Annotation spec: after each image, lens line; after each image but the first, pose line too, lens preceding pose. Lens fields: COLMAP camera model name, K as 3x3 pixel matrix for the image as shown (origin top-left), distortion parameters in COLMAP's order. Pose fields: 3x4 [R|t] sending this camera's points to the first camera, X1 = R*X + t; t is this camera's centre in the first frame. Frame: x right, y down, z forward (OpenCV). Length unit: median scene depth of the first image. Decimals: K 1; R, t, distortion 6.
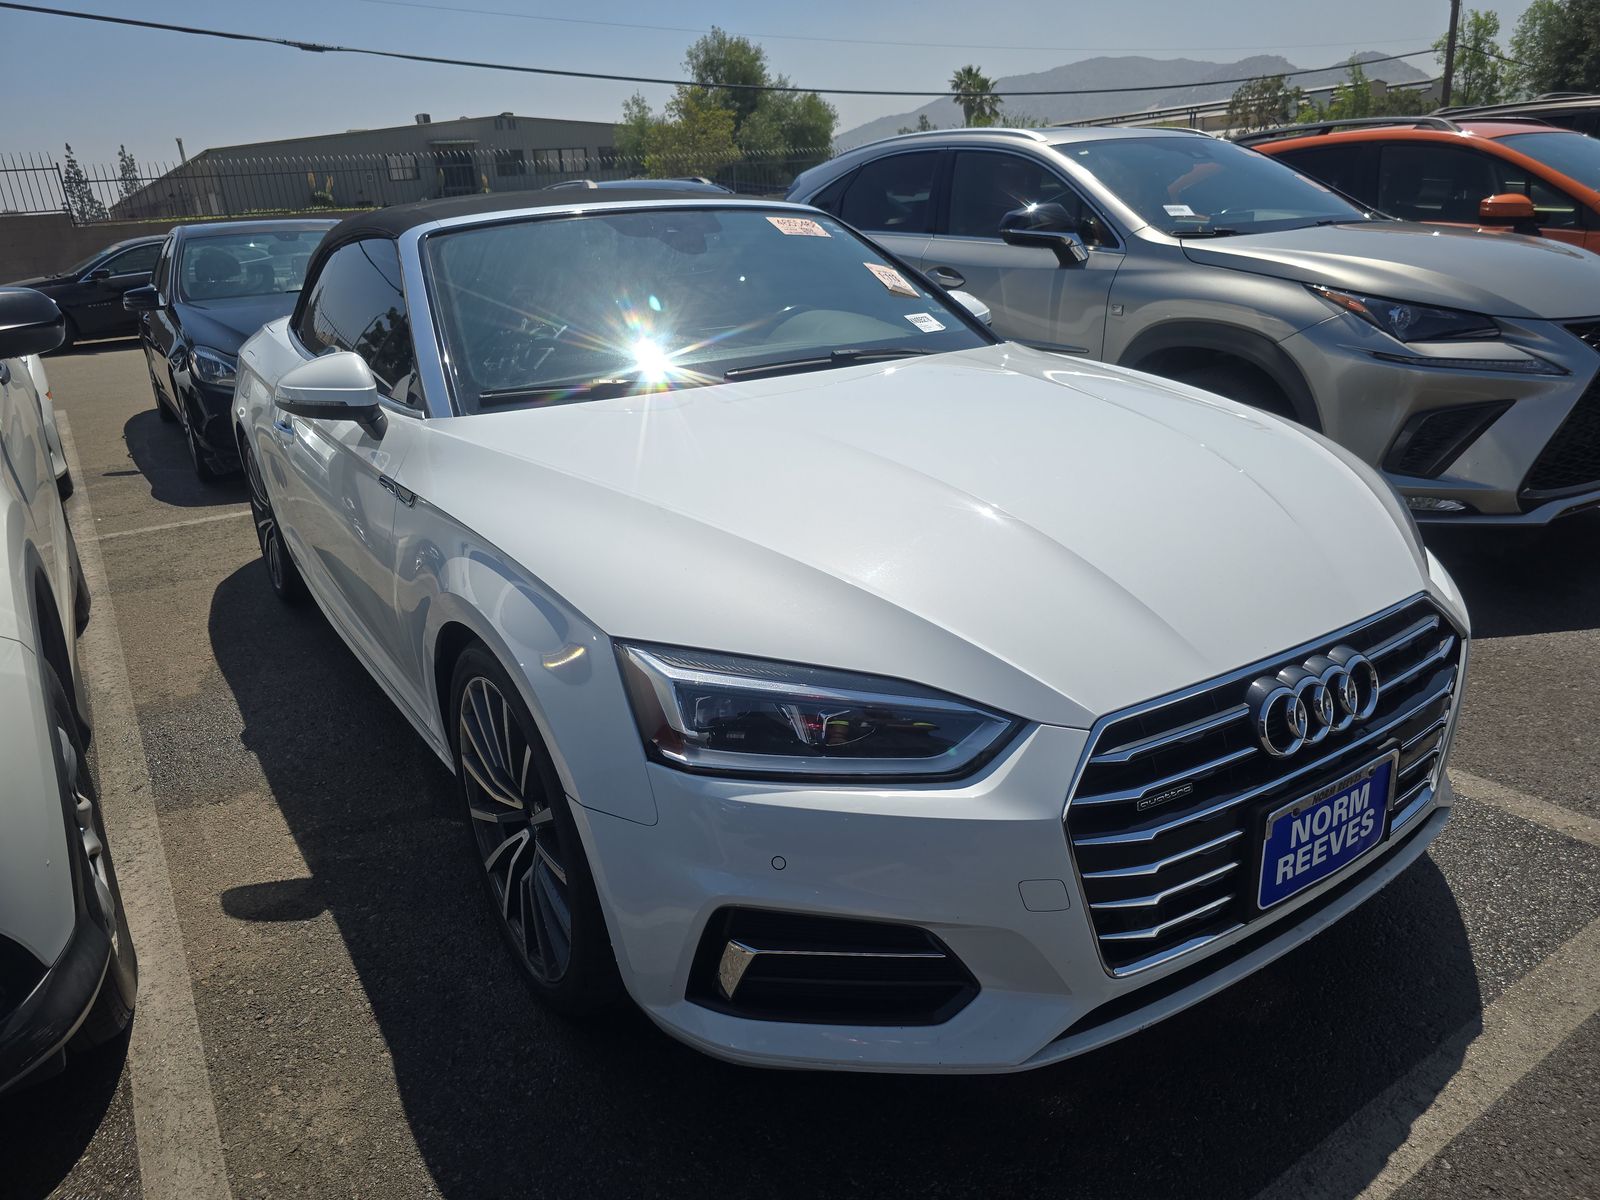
lens RADIAL K [[1074.9, 0, 800.0], [0, 1074.9, 600.0], [0, 0, 1]] dist [0.055712, -0.050365]
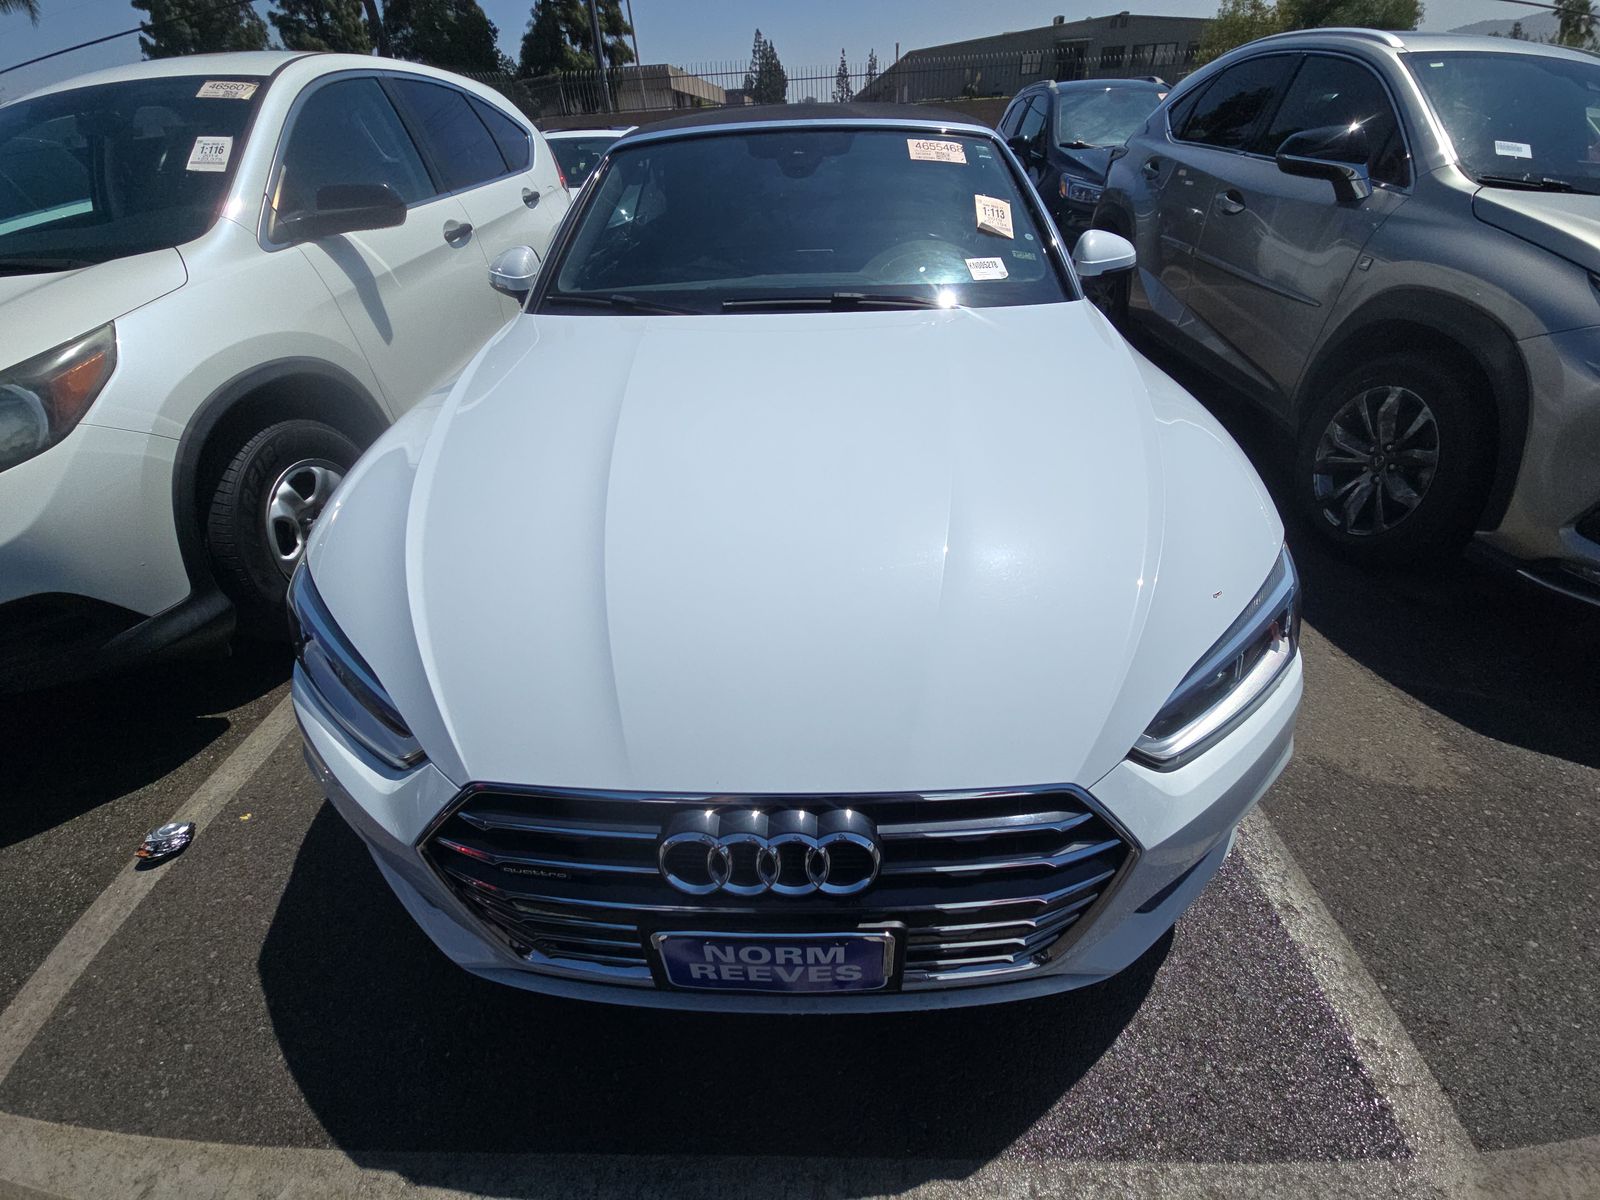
lens RADIAL K [[638.6, 0, 800.0], [0, 638.6, 600.0], [0, 0, 1]] dist [0.037979, -0.023209]
pose [[0.822162, 0.357900, -0.442671, 0.233093], [-0.203774, 0.911139, 0.358193, -0.101435], [0.531532, -0.204288, 0.822034, 0.223497]]
